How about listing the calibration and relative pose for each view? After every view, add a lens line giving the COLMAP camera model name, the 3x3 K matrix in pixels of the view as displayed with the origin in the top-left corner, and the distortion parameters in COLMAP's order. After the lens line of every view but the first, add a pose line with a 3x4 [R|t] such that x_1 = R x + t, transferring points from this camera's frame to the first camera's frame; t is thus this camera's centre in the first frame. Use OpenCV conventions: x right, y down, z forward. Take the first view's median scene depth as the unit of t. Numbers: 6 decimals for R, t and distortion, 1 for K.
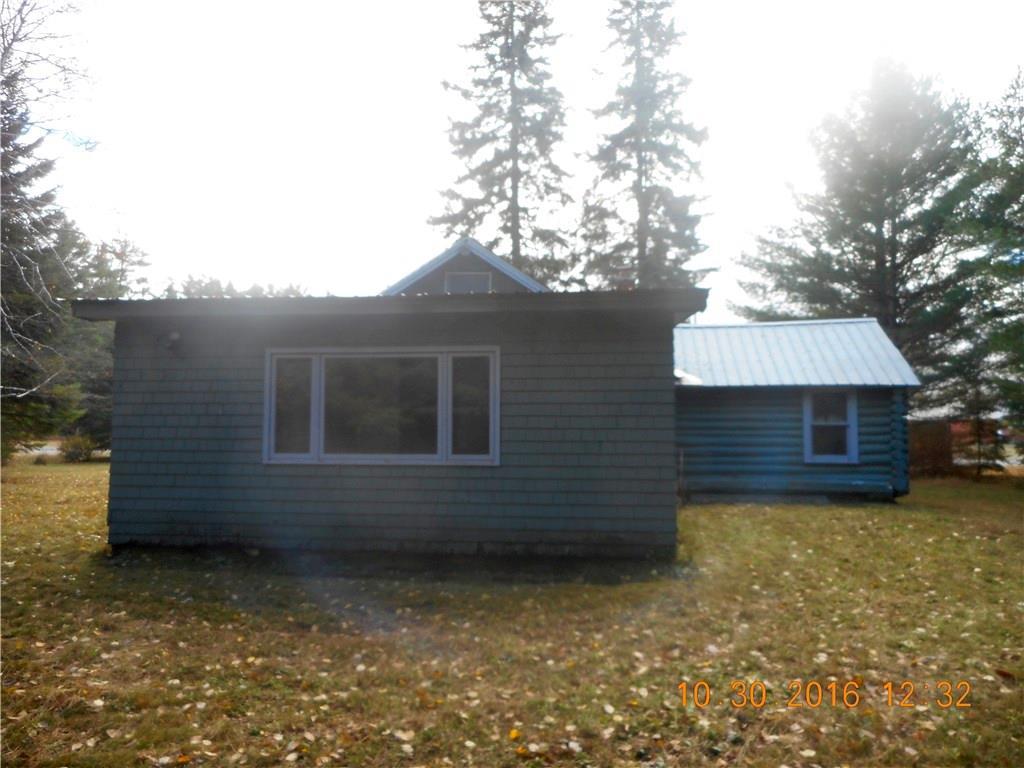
lens RADIAL K [[773.6, 0, 519.3], [0, 773.6, 383.5], [0, 0, 1]] dist [-0.015369, -0.004319]
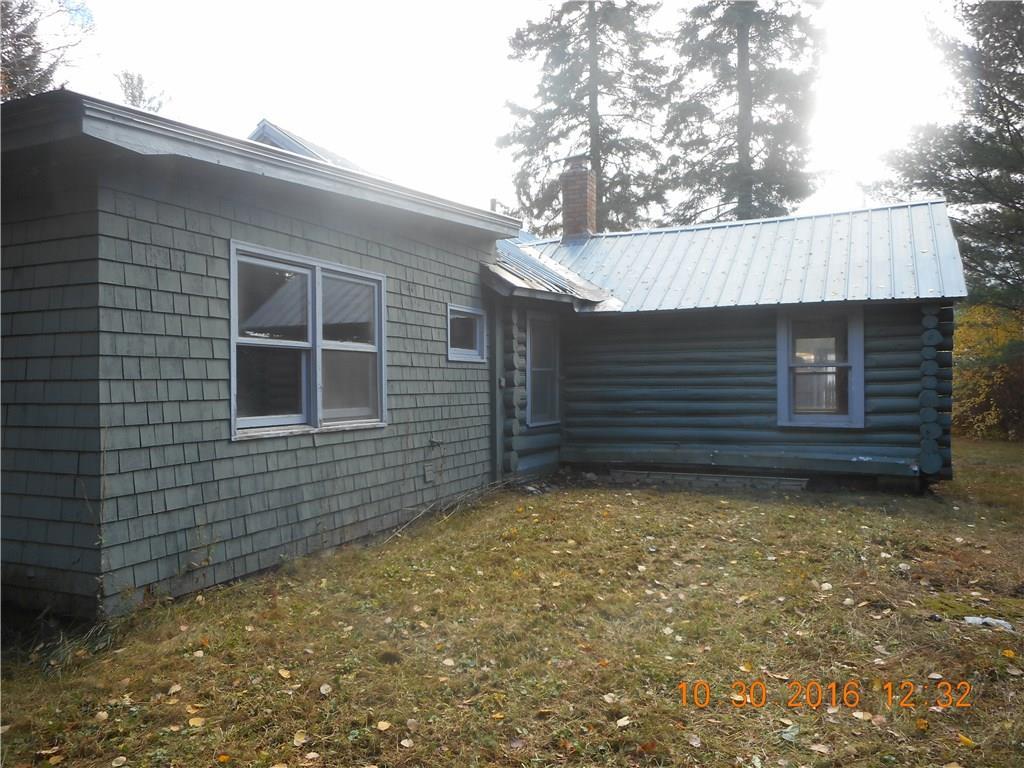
lens RADIAL K [[773.6, 0, 510.8], [0, 773.6, 378.4], [0, 0, 1]] dist [-0.015369, -0.004319]
pose [[0.951175, -0.009092, -0.308520, 0.352879], [0.026809, 0.998222, 0.053239, 0.022227], [0.307487, -0.058910, 0.949727, 0.316990]]
